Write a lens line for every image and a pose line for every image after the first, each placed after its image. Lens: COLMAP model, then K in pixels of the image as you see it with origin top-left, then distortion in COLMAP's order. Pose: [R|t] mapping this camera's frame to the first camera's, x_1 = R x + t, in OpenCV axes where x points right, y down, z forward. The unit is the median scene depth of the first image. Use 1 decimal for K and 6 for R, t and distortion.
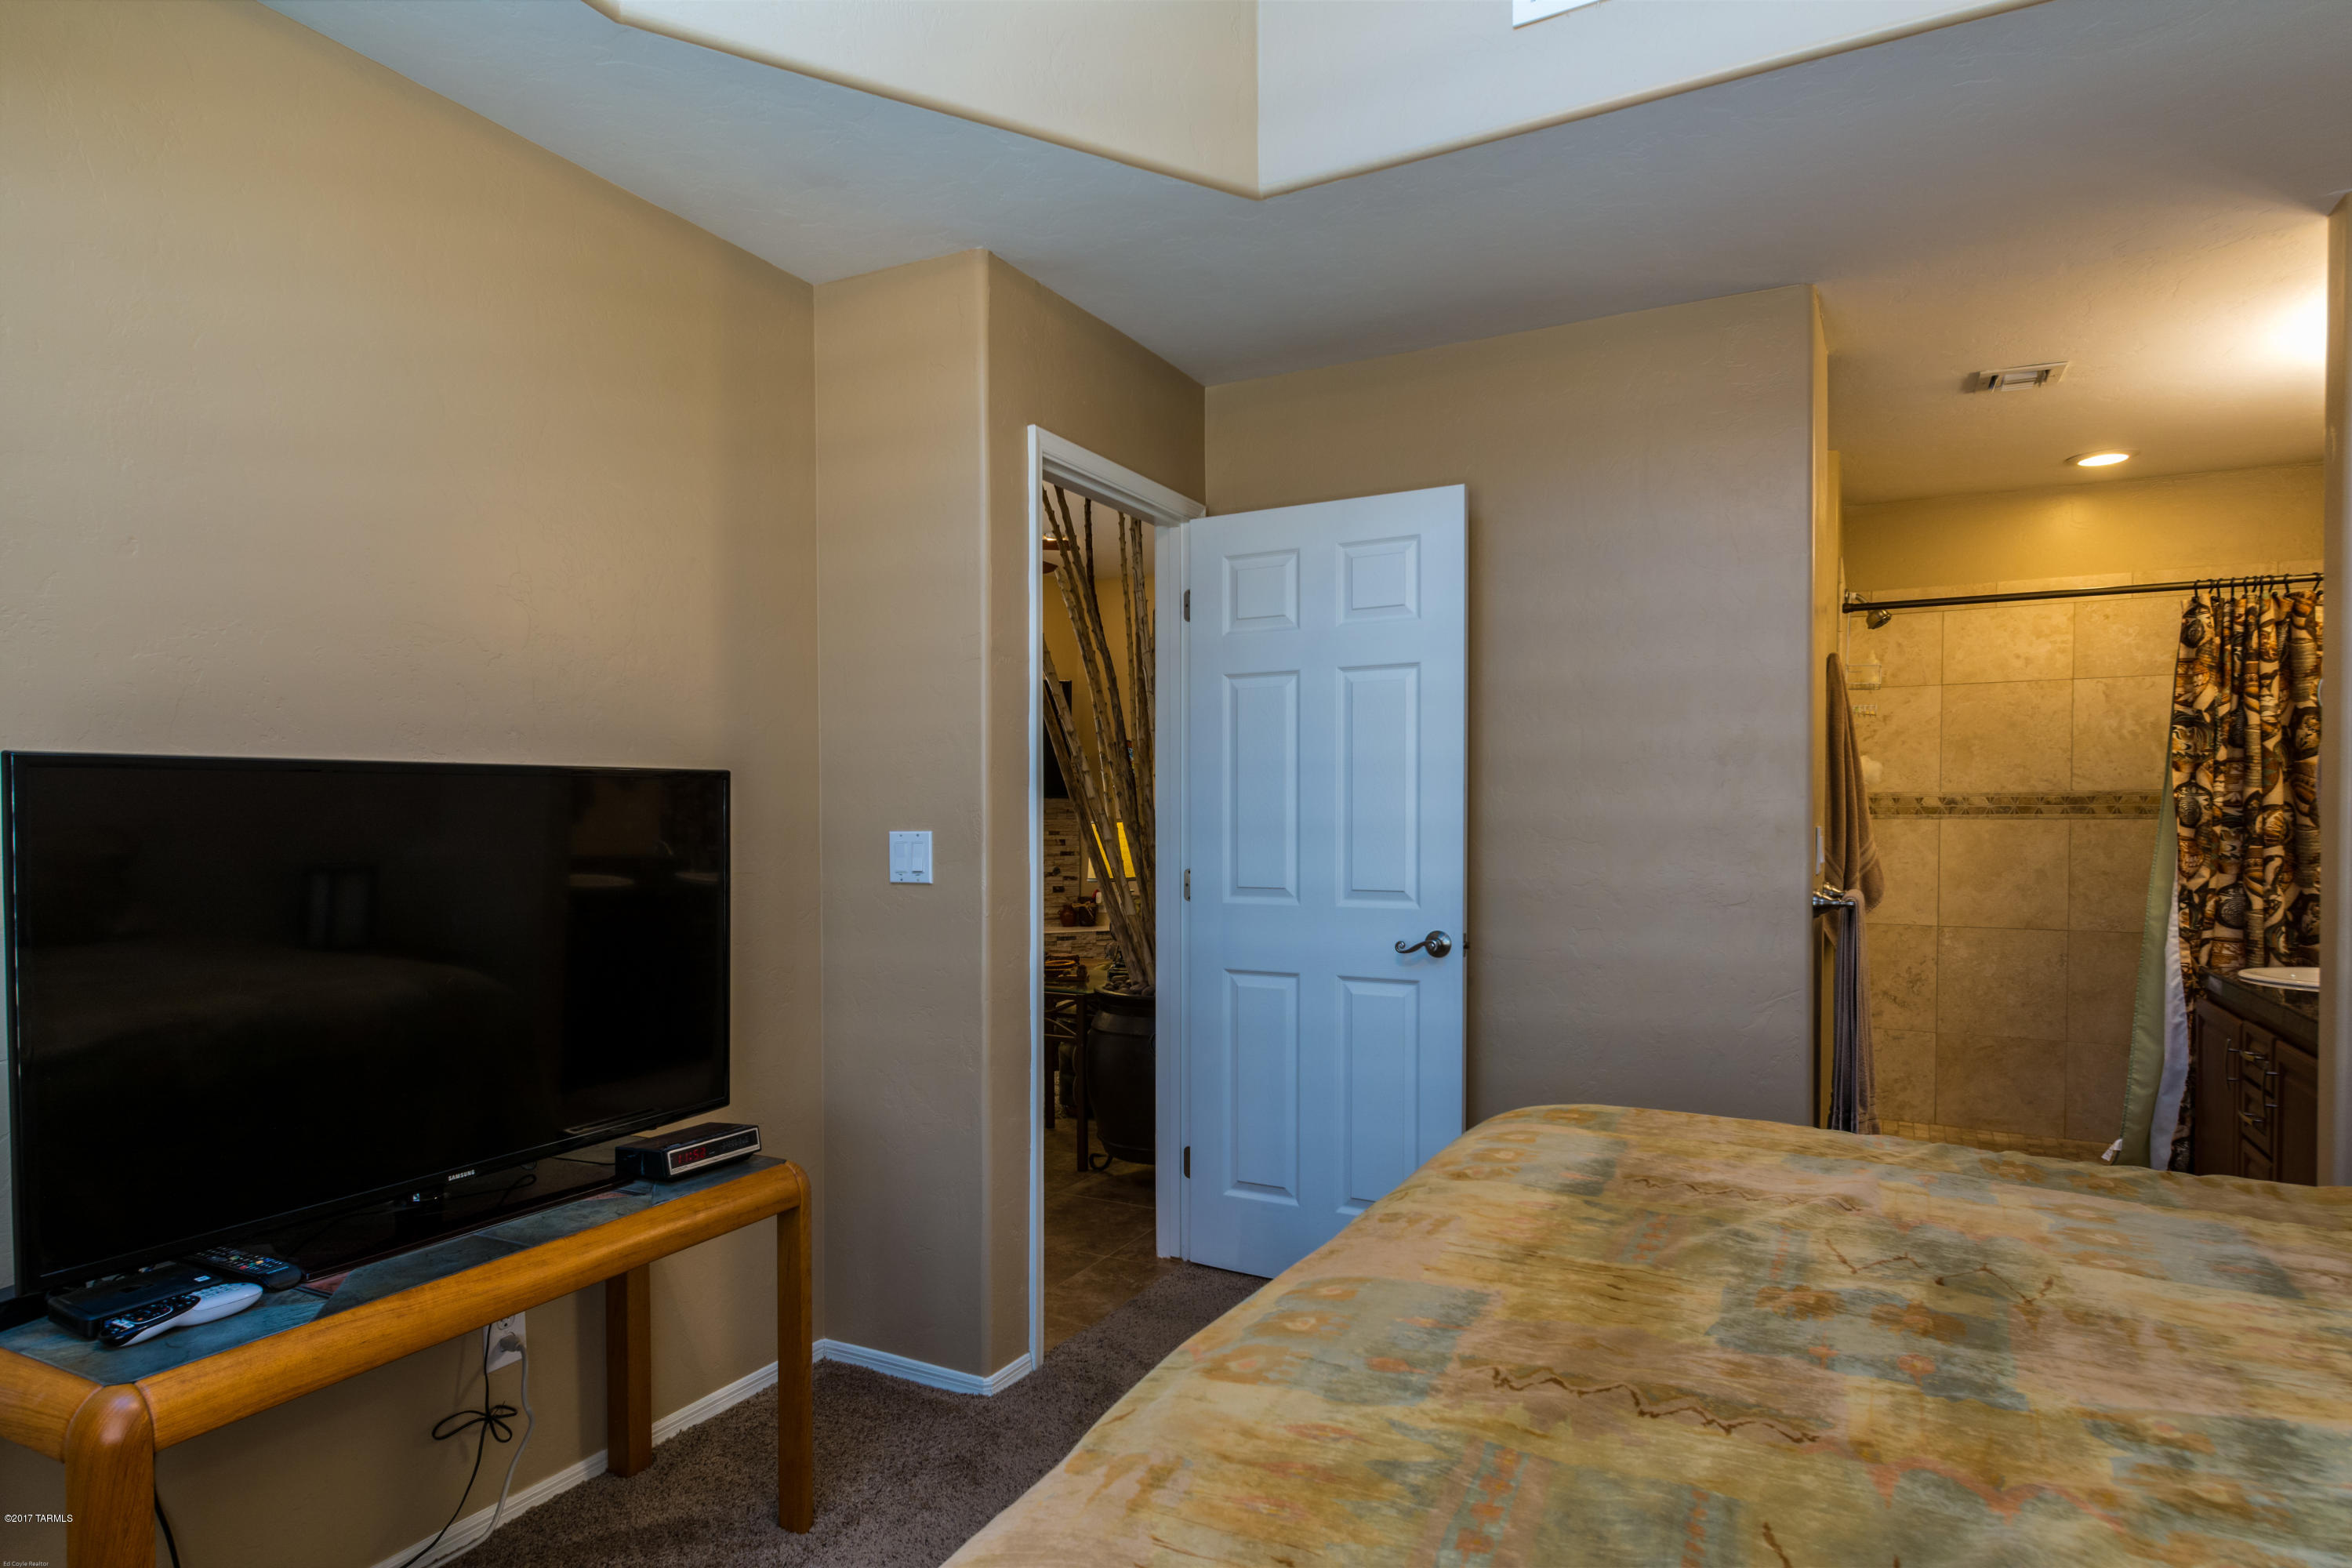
lens RADIAL K [[1309.6, 0, 1147.2], [0, 1309.6, 852.1], [0, 0, 1]] dist [0.005072, 0.000548]
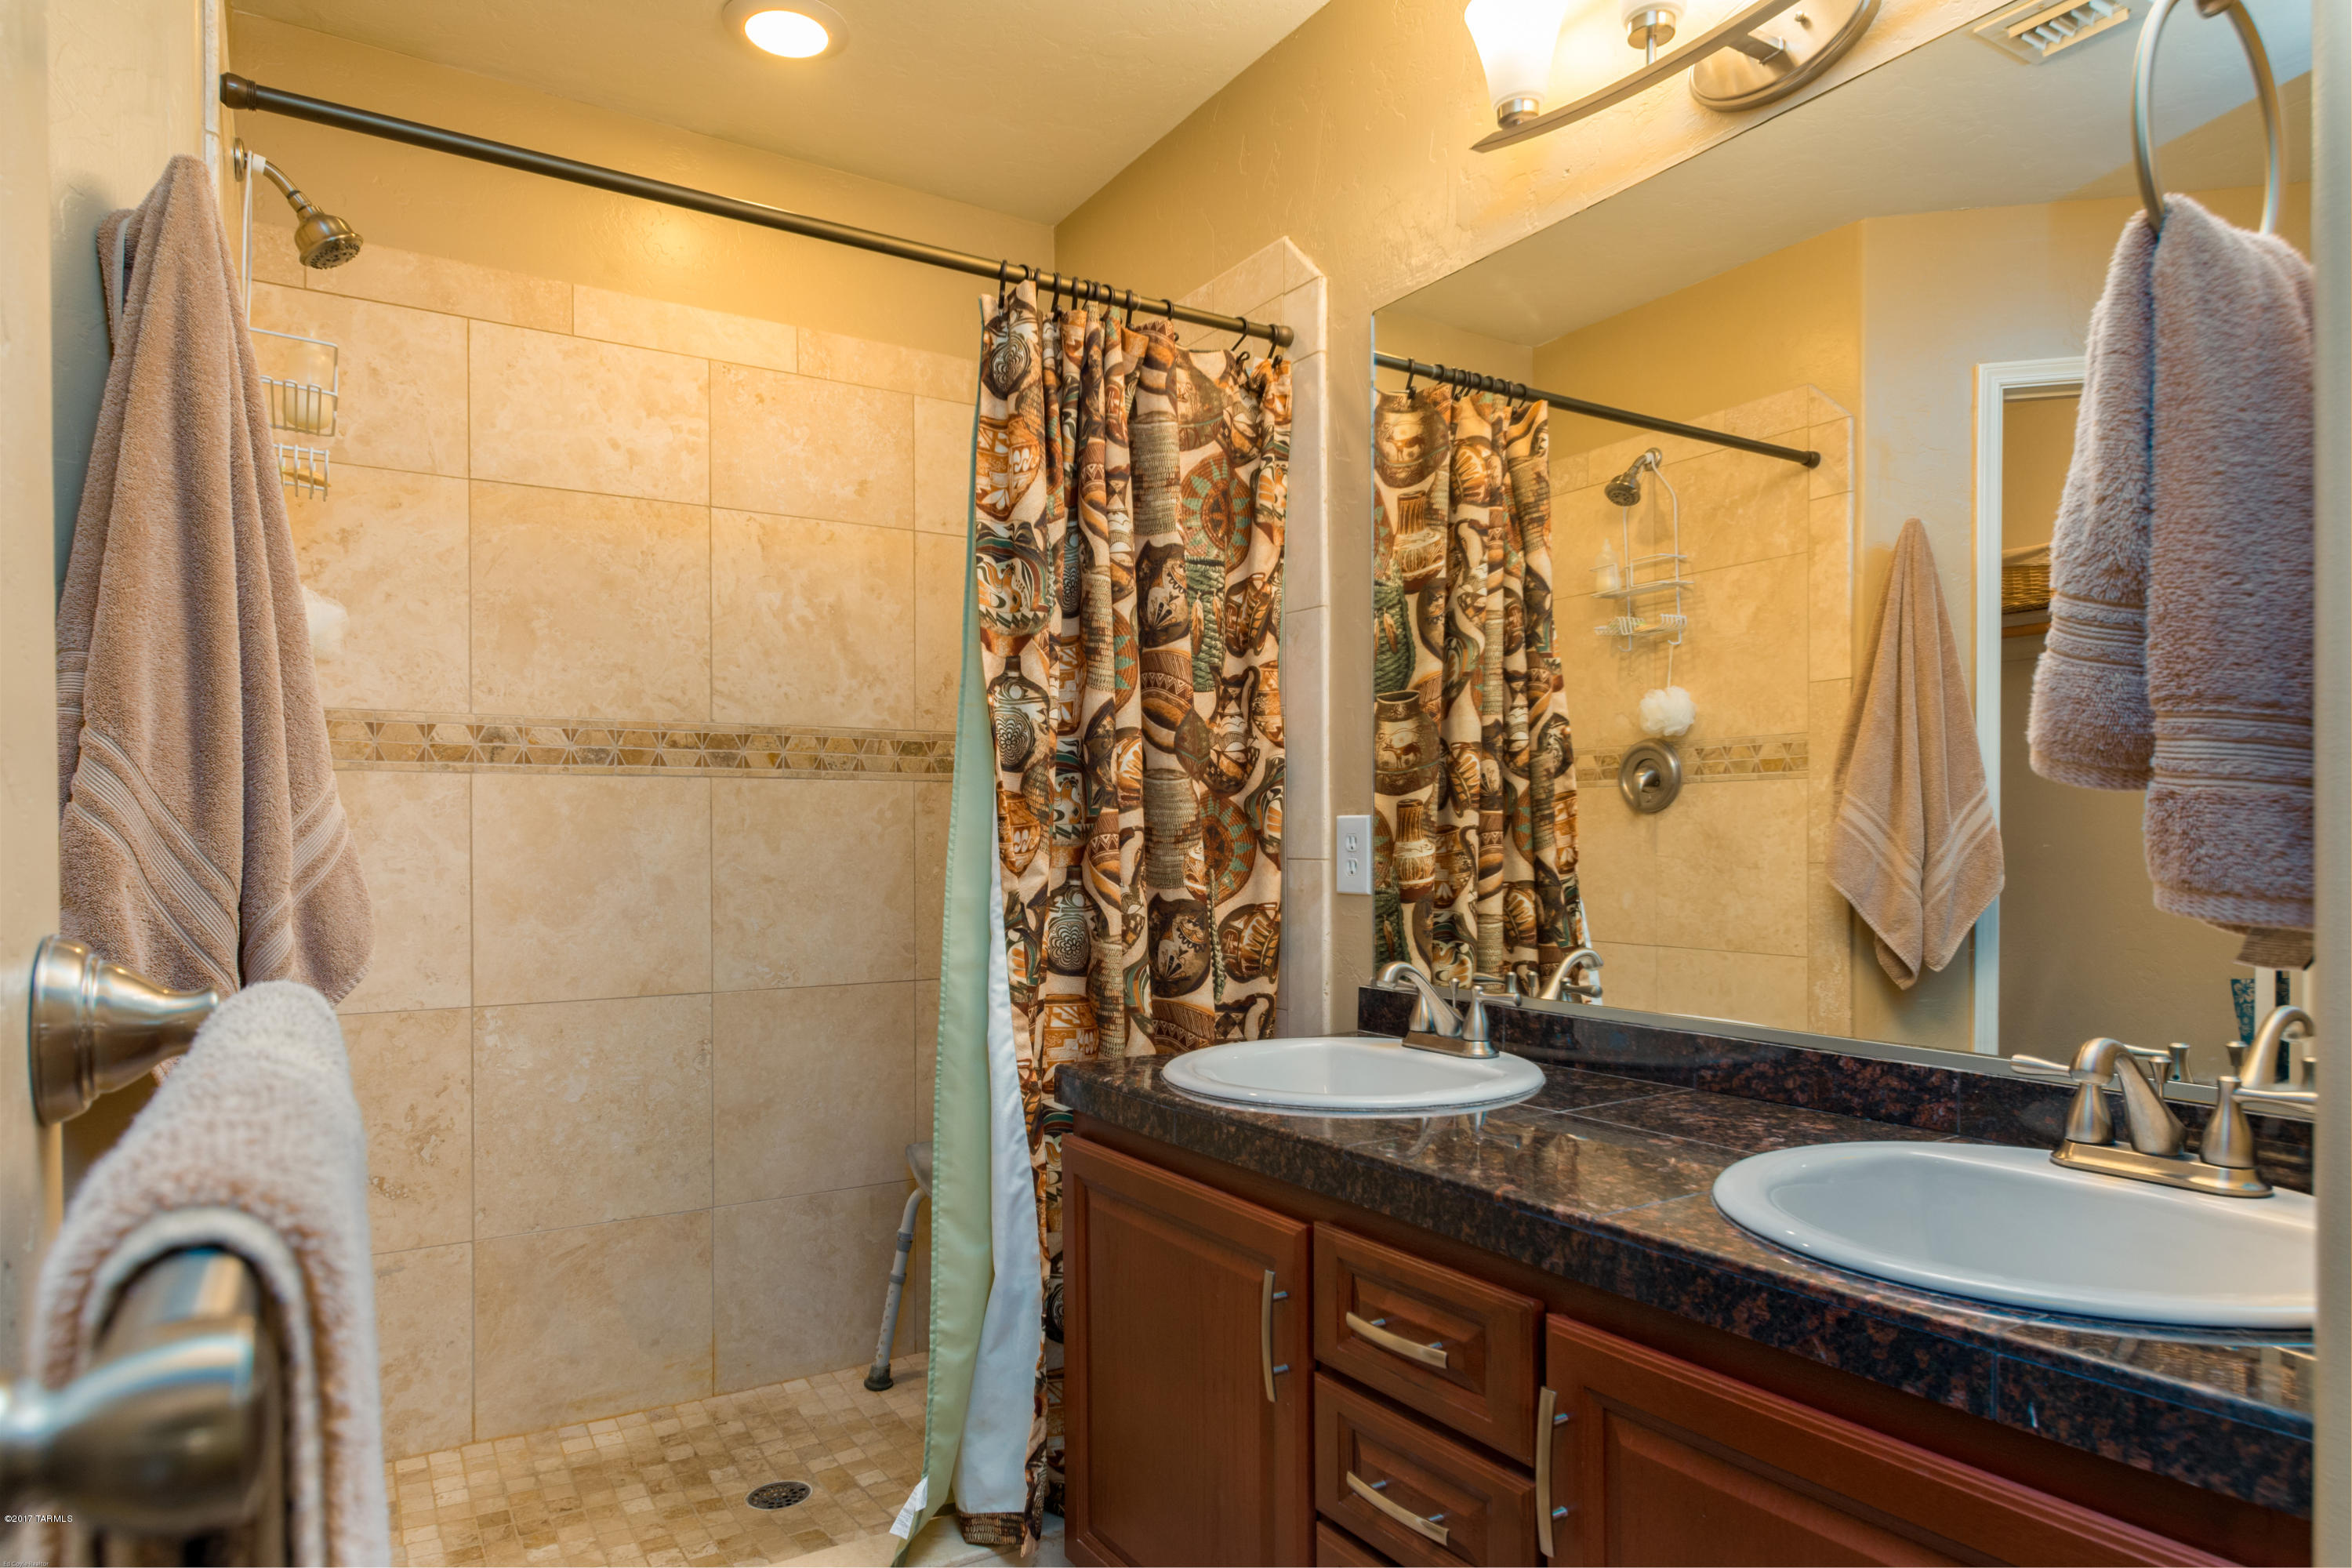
lens RADIAL K [[1390.2, 0, 1171.1], [0, 1390.2, 843.2], [0, 0, 1]] dist [0.001973, 0.000011]
pose [[0.484569, -0.003764, 0.874745, 0.320285], [0.027950, 0.999547, -0.011182, 0.012429], [-0.874306, 0.029868, 0.484455, 0.593247]]
